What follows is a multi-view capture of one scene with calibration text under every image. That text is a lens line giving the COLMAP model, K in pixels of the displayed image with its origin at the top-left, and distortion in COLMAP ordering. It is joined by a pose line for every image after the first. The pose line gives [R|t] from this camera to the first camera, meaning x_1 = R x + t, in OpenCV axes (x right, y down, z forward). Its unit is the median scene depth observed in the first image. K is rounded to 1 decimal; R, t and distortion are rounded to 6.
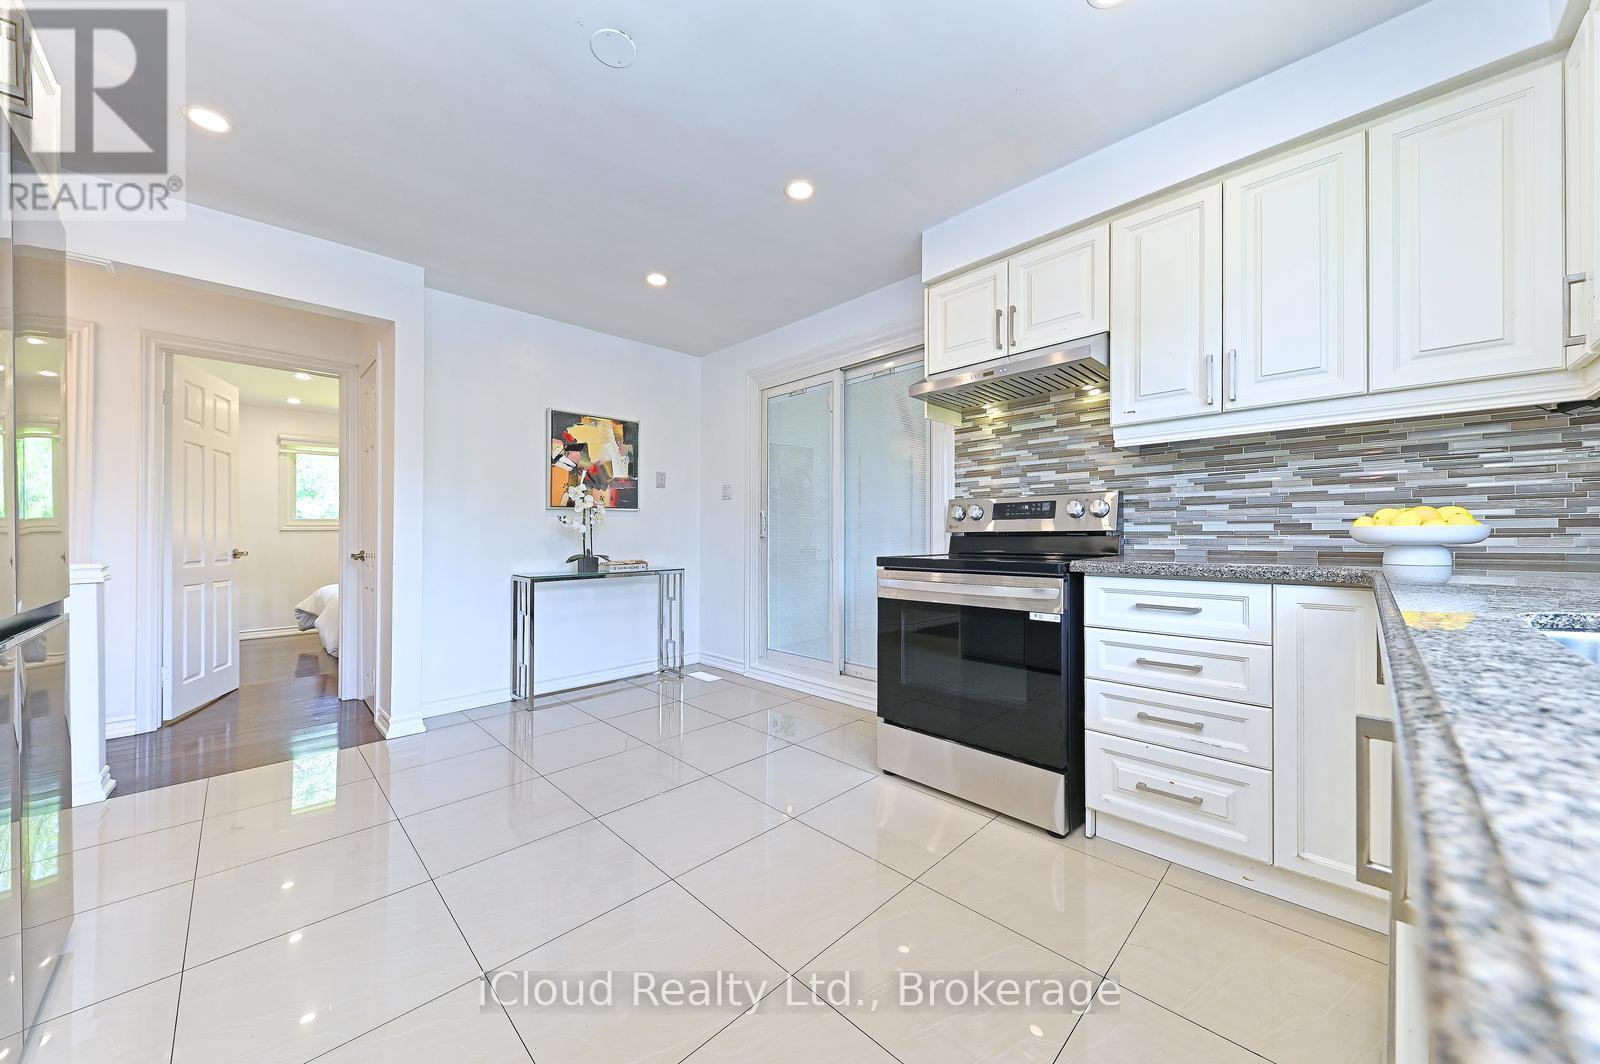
lens RADIAL K [[562.4, 0, 800.0], [0, 562.4, 532.0], [0, 0, 1]] dist [0.000276, -0.000046]
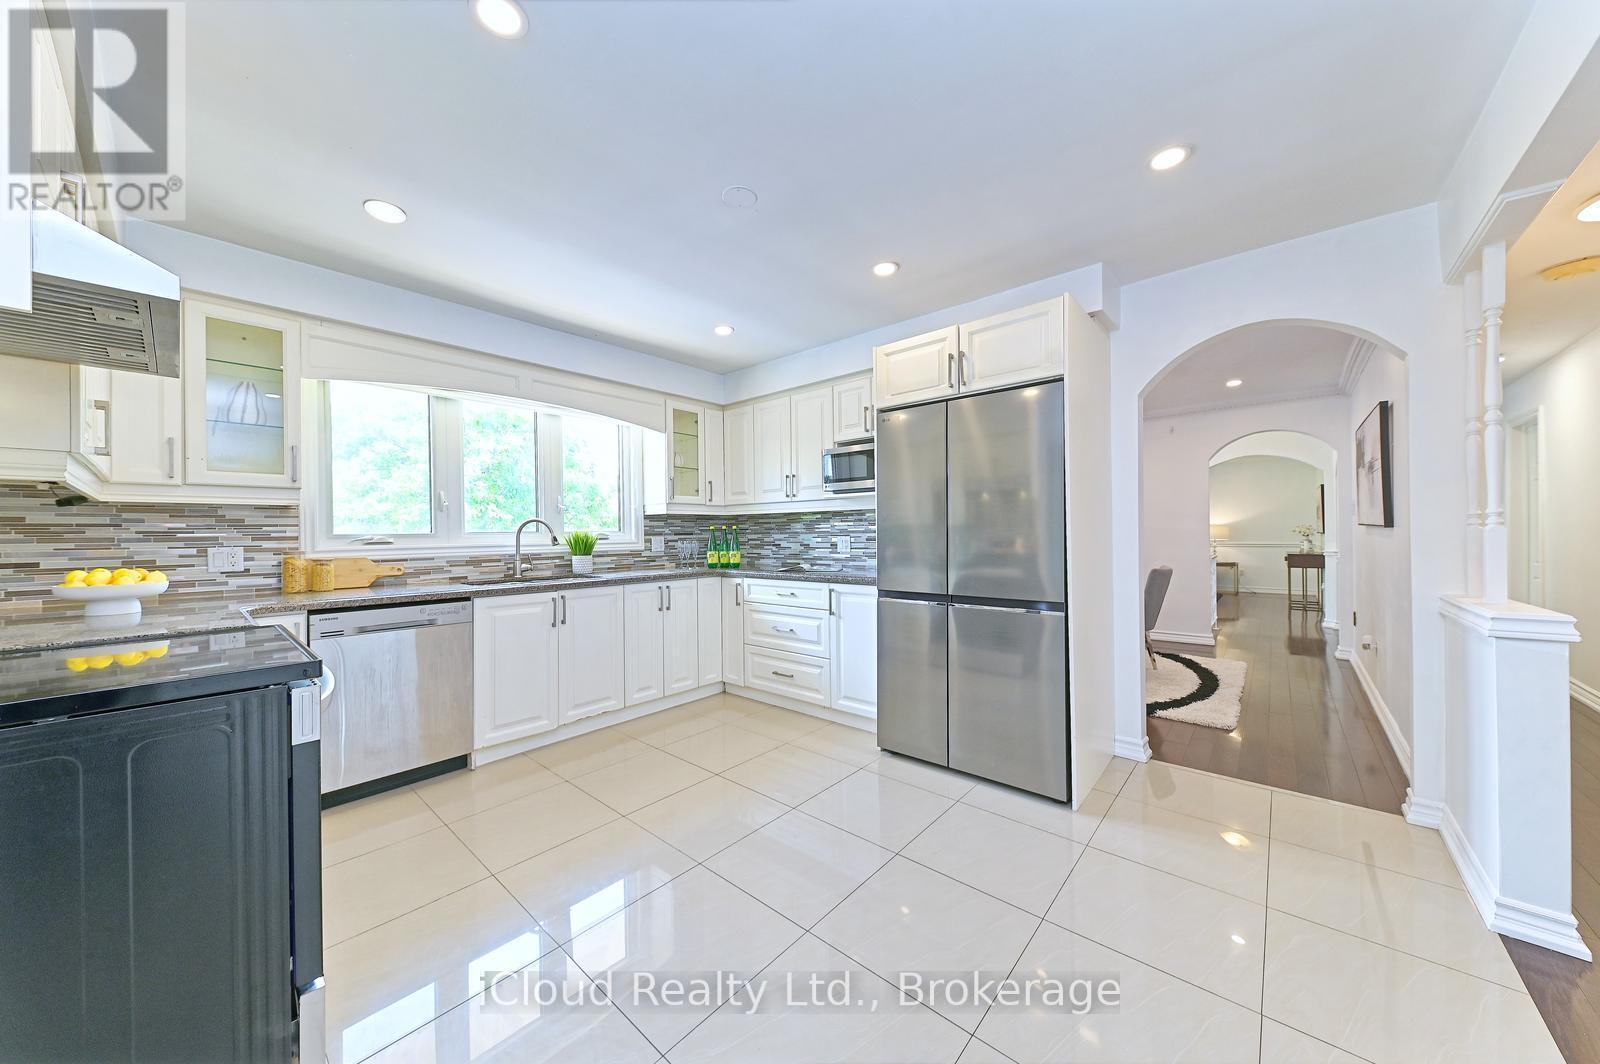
lens RADIAL K [[546.4, 0, 801.4], [0, 546.4, 538.7], [0, 0, 1]] dist [0.000476, -0.000004]
pose [[-0.997269, 0.020721, -0.070888, -0.276967], [0.020295, 0.999771, 0.006724, -0.067461], [0.071011, 0.005267, -0.997462, 1.720969]]
